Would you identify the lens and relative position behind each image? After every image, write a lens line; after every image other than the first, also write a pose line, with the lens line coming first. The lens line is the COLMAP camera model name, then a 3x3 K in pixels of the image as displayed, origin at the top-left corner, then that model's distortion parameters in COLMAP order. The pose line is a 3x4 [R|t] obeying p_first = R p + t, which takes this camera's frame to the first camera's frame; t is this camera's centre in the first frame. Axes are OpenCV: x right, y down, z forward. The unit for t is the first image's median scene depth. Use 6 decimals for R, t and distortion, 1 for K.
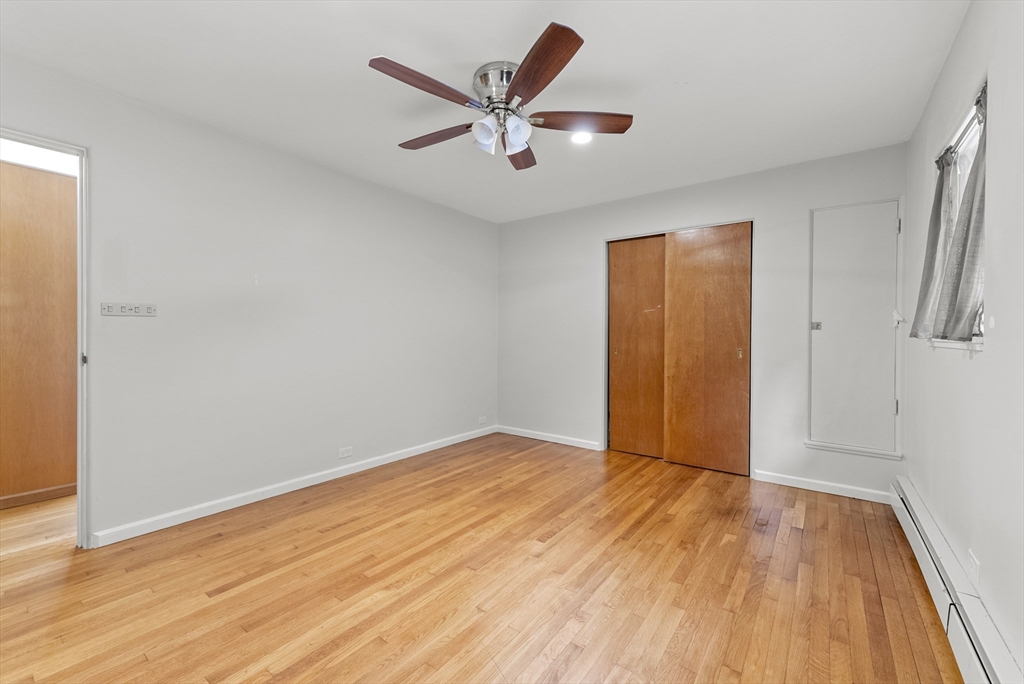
lens RADIAL K [[417.1, 0, 514.6], [0, 417.1, 339.1], [0, 0, 1]] dist [0.001431, -0.000142]
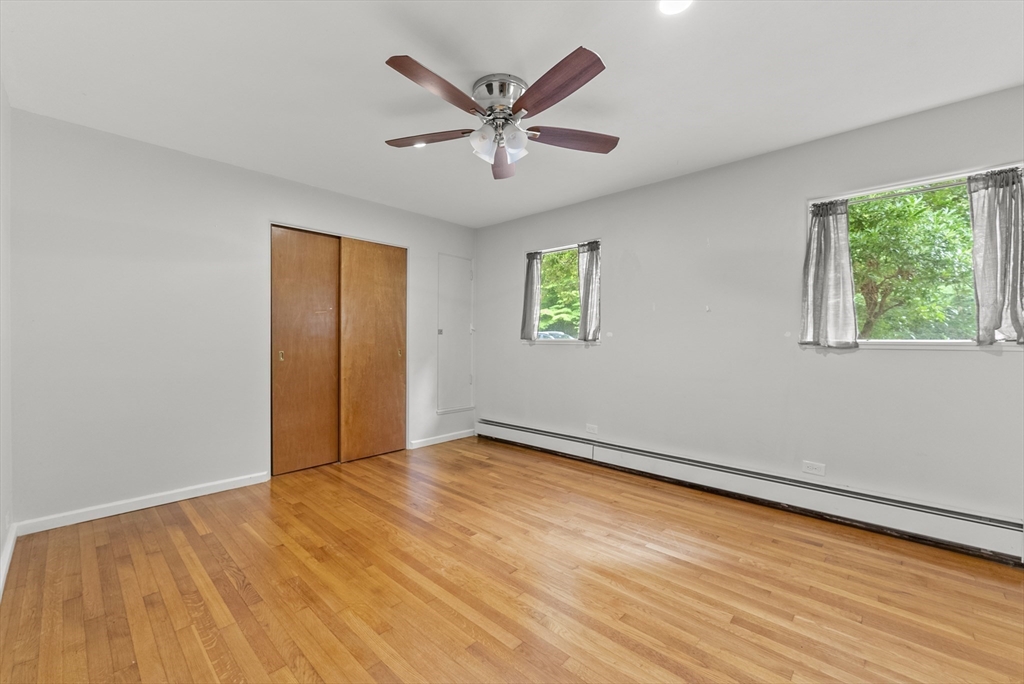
lens RADIAL K [[417.1, 0, 507.7], [0, 417.1, 345.6], [0, 0, 1]] dist [0.001431, -0.000142]
pose [[0.117496, -0.021023, 0.992851, -0.800848], [0.007011, 0.999769, 0.020340, -0.012335], [-0.993049, 0.004571, 0.117616, 0.652738]]
